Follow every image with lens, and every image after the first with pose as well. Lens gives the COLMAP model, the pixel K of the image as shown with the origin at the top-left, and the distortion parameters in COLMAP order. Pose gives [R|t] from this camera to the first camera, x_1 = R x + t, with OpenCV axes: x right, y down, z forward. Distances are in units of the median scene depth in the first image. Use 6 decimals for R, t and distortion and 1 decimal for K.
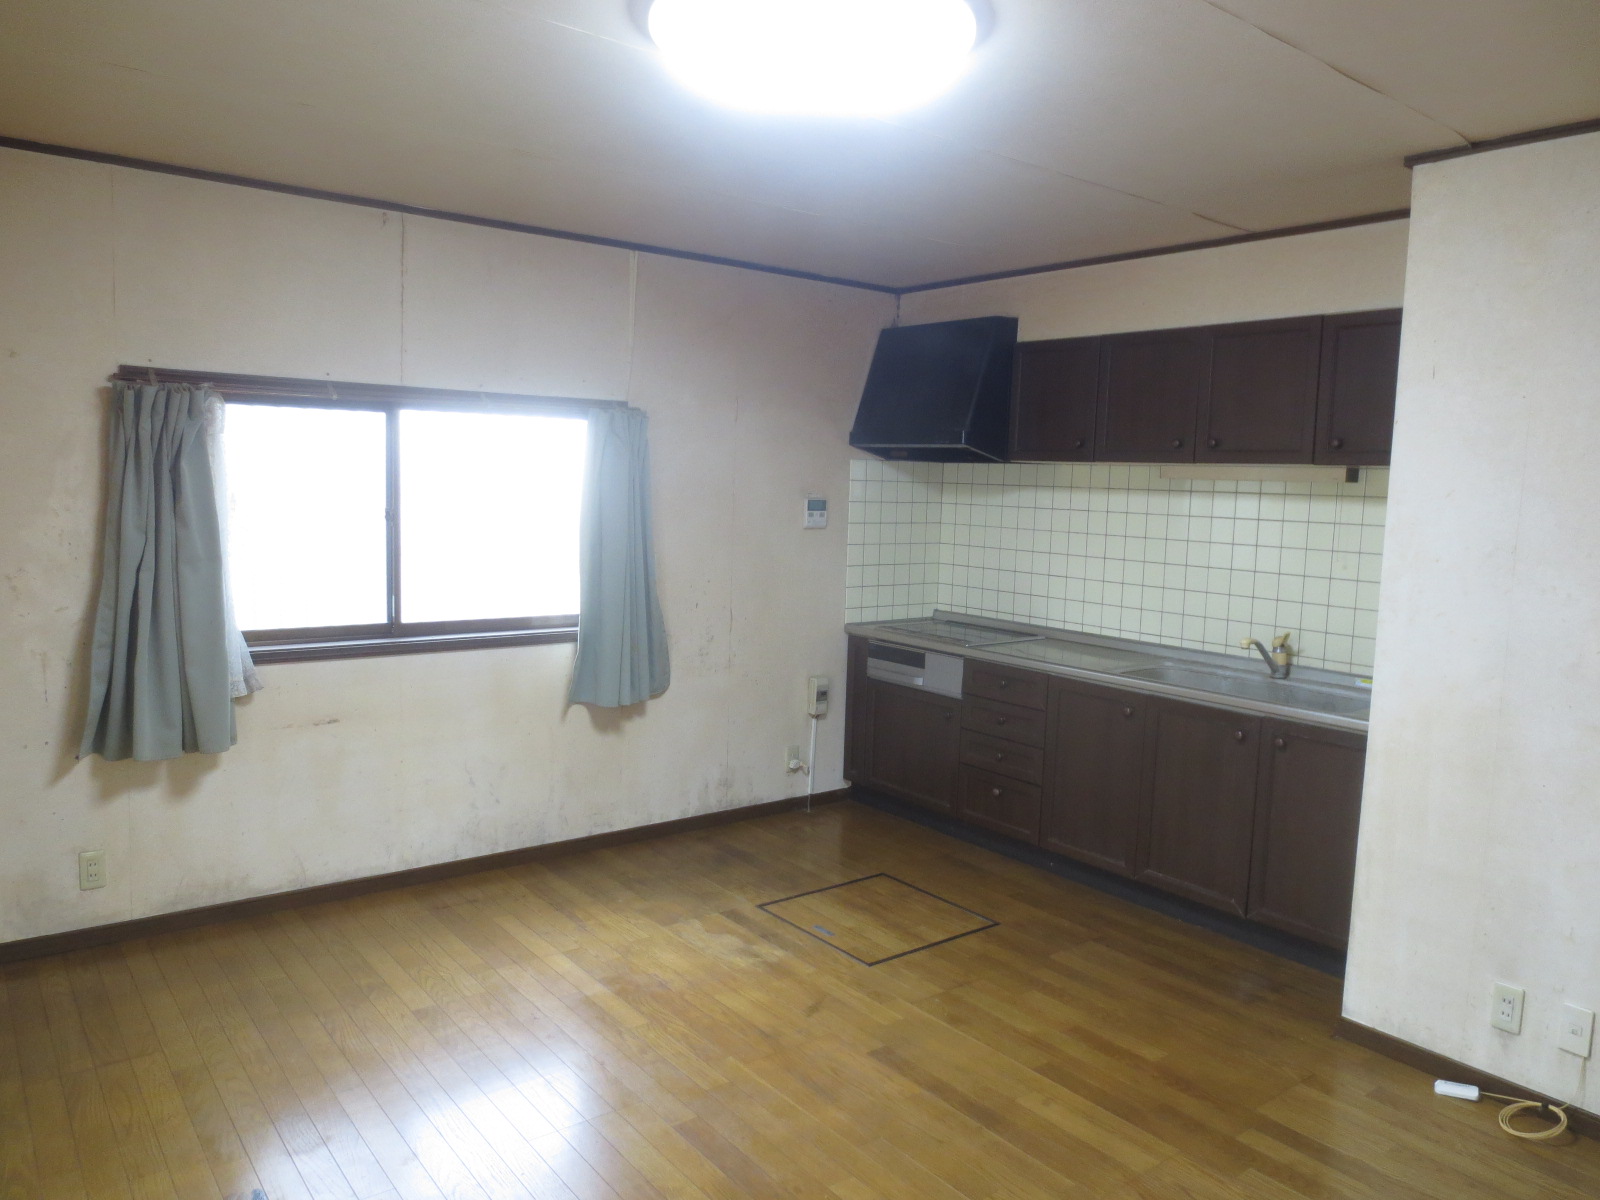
lens RADIAL K [[1131.6, 0, 803.7], [0, 1131.6, 594.5], [0, 0, 1]] dist [-0.036918, 0.019868]
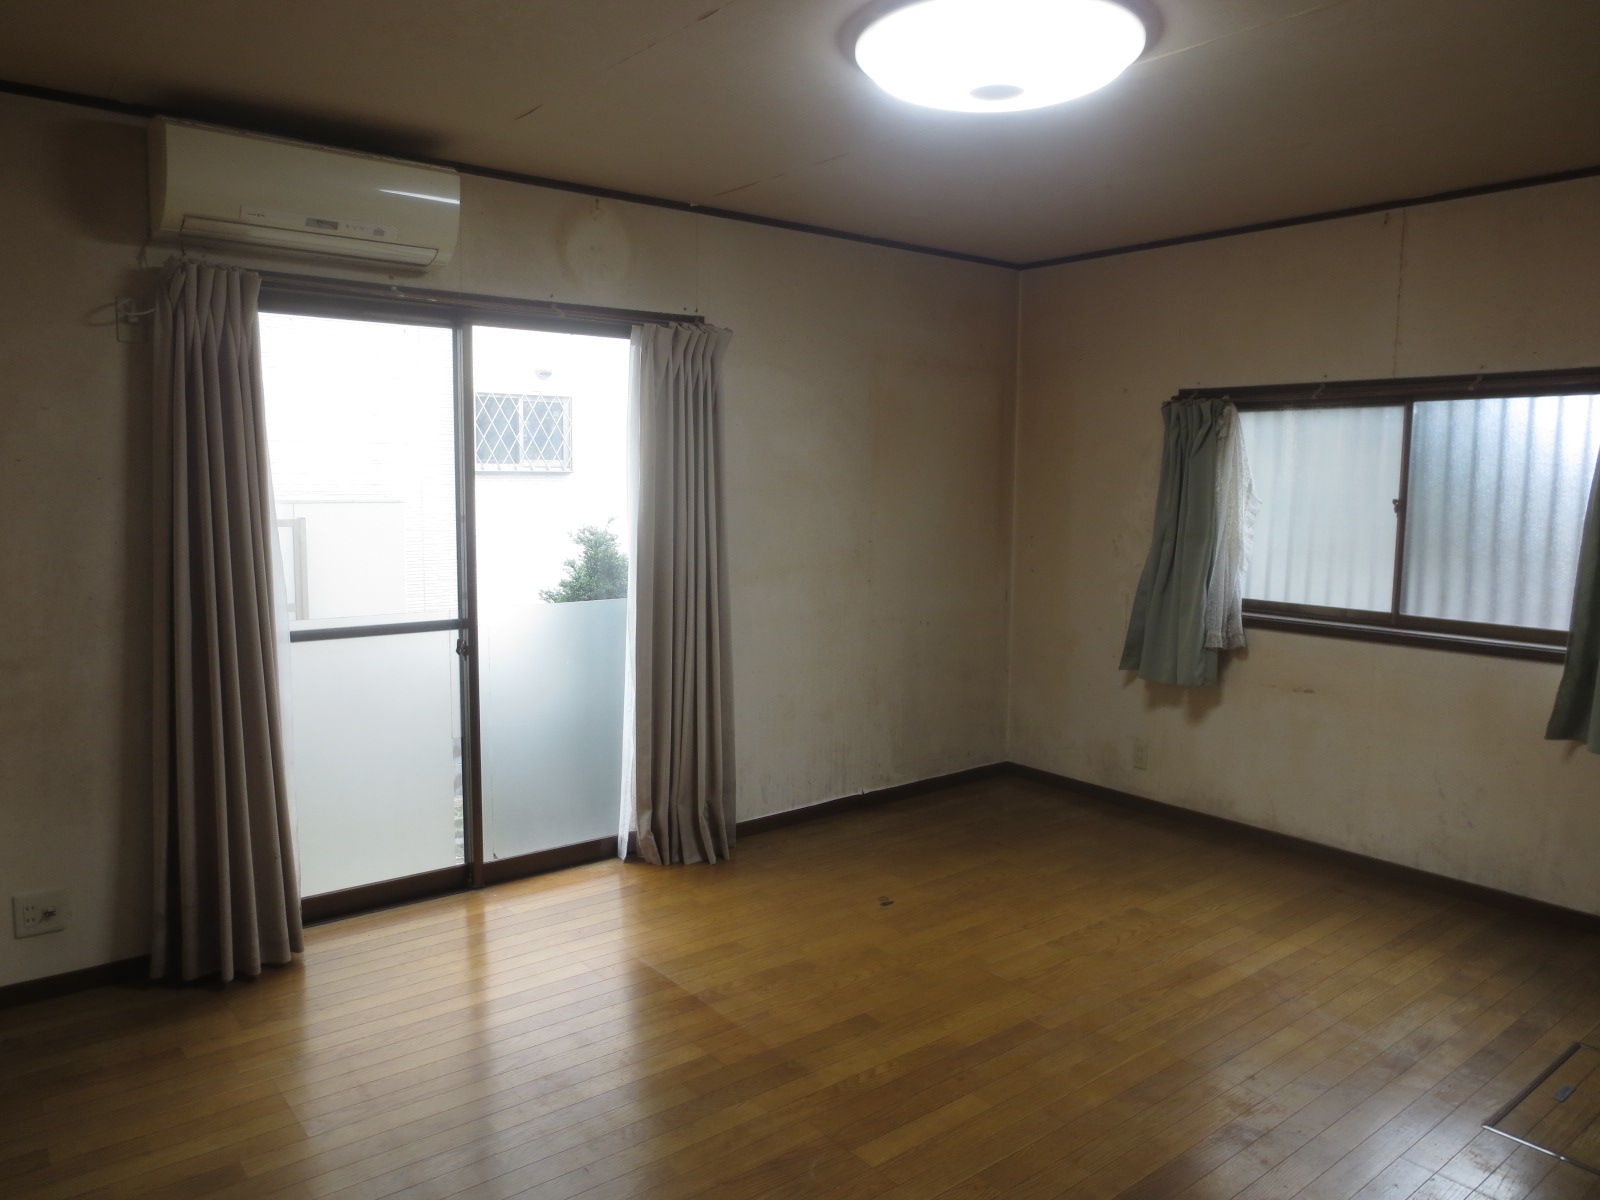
lens RADIAL K [[1131.6, 0, 803.7], [0, 1131.6, 594.5], [0, 0, 1]] dist [-0.036918, 0.019868]
pose [[0.014593, 0.078457, -0.996811, 0.712981], [-0.104674, 0.991559, 0.076511, -0.015022], [0.994400, 0.103223, 0.022682, 0.505641]]
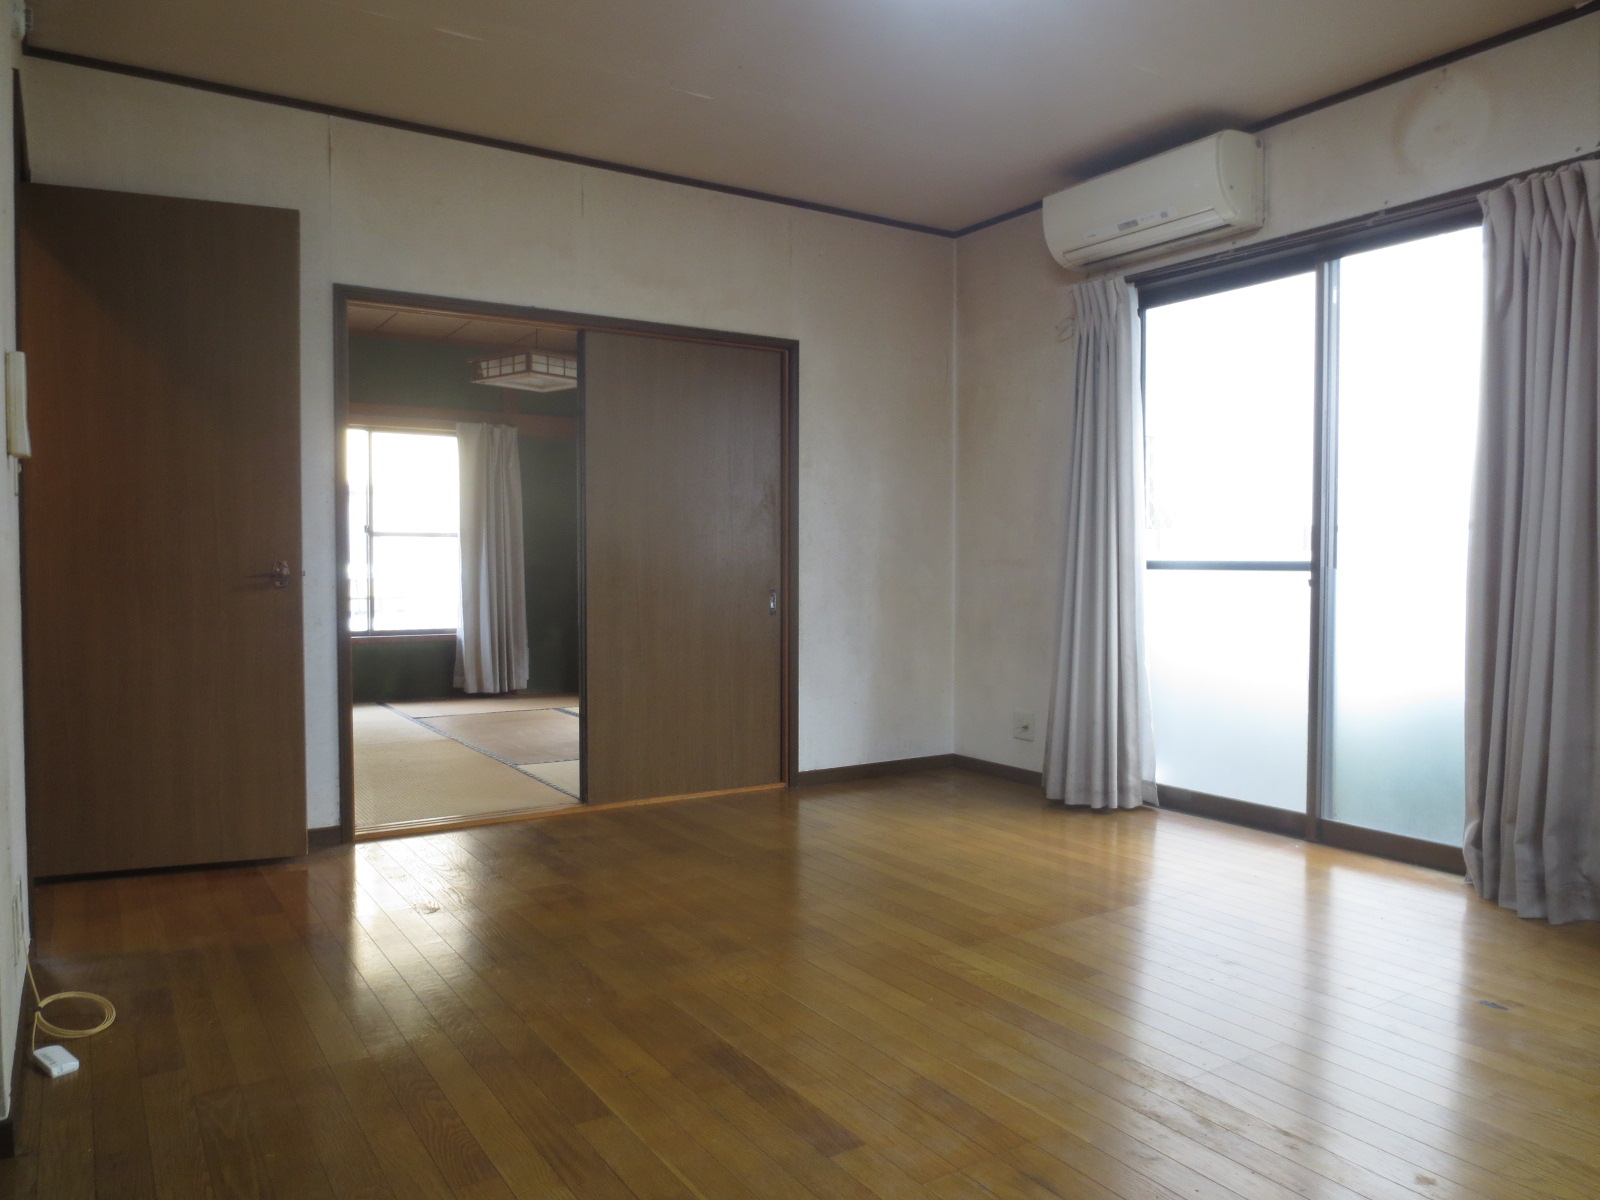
lens RADIAL K [[1131.6, 0, 803.7], [0, 1131.6, 594.5], [0, 0, 1]] dist [-0.036918, 0.019868]
pose [[-0.995660, -0.033175, 0.086947, 0.037652], [-0.022073, 0.991827, 0.125668, 0.034095], [-0.090405, 0.123203, -0.988255, 1.284509]]
